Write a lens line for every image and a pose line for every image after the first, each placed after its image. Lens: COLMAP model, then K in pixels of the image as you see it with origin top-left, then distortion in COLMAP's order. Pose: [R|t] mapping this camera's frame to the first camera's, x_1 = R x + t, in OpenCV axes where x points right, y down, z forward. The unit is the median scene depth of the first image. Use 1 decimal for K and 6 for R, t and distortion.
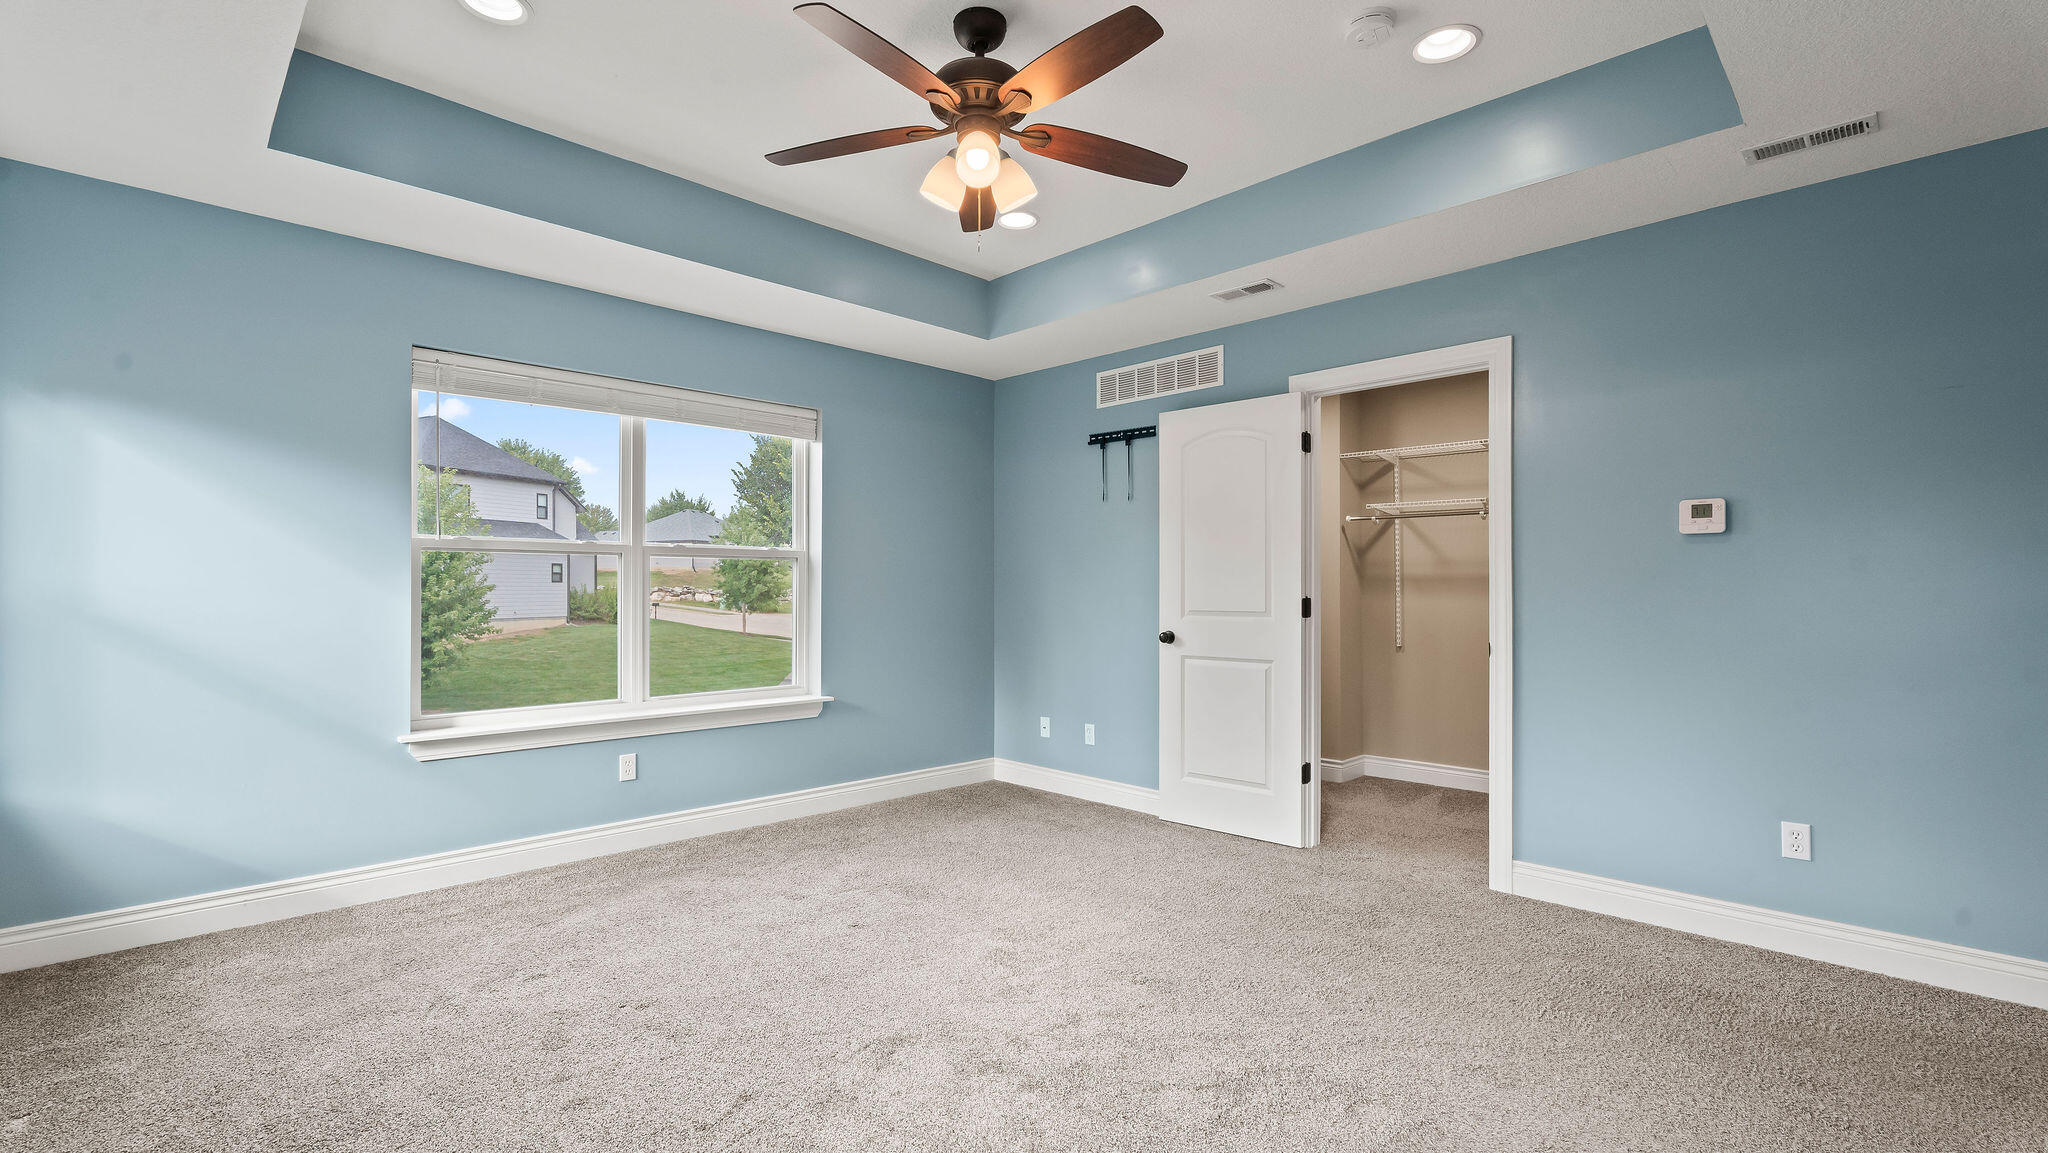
lens RADIAL K [[914.4, 0, 1022.8], [0, 914.4, 584.2], [0, 0, 1]] dist [-0.000299, -0.000396]
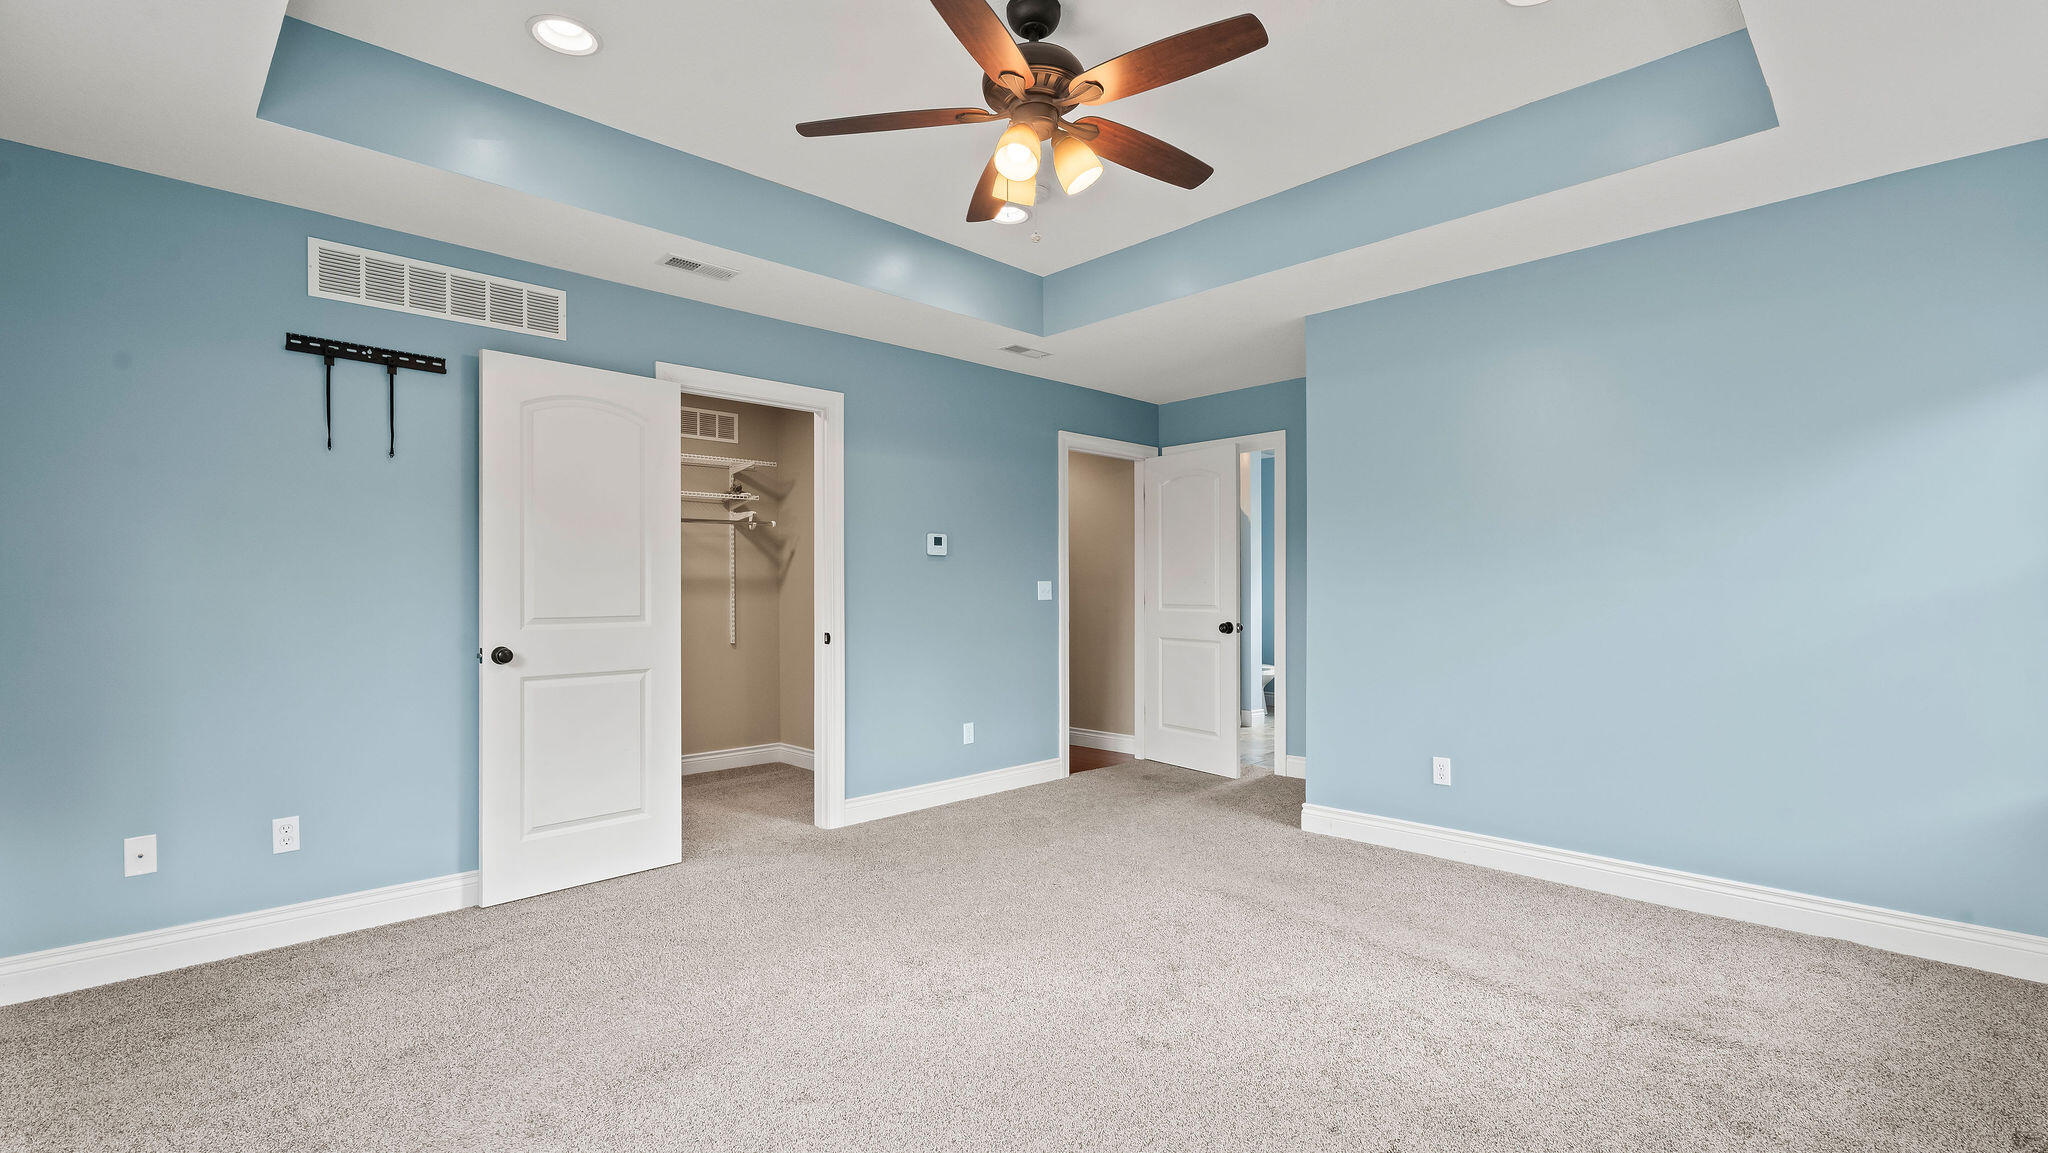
lens RADIAL K [[914.4, 0, 1013.4], [0, 914.4, 575.8], [0, 0, 1]] dist [-0.000299, -0.000396]
pose [[0.001692, 0.013660, 0.999905, -0.634908], [-0.005465, 0.999892, -0.013651, 0.001299], [-0.999984, -0.005441, 0.001767, 0.636322]]
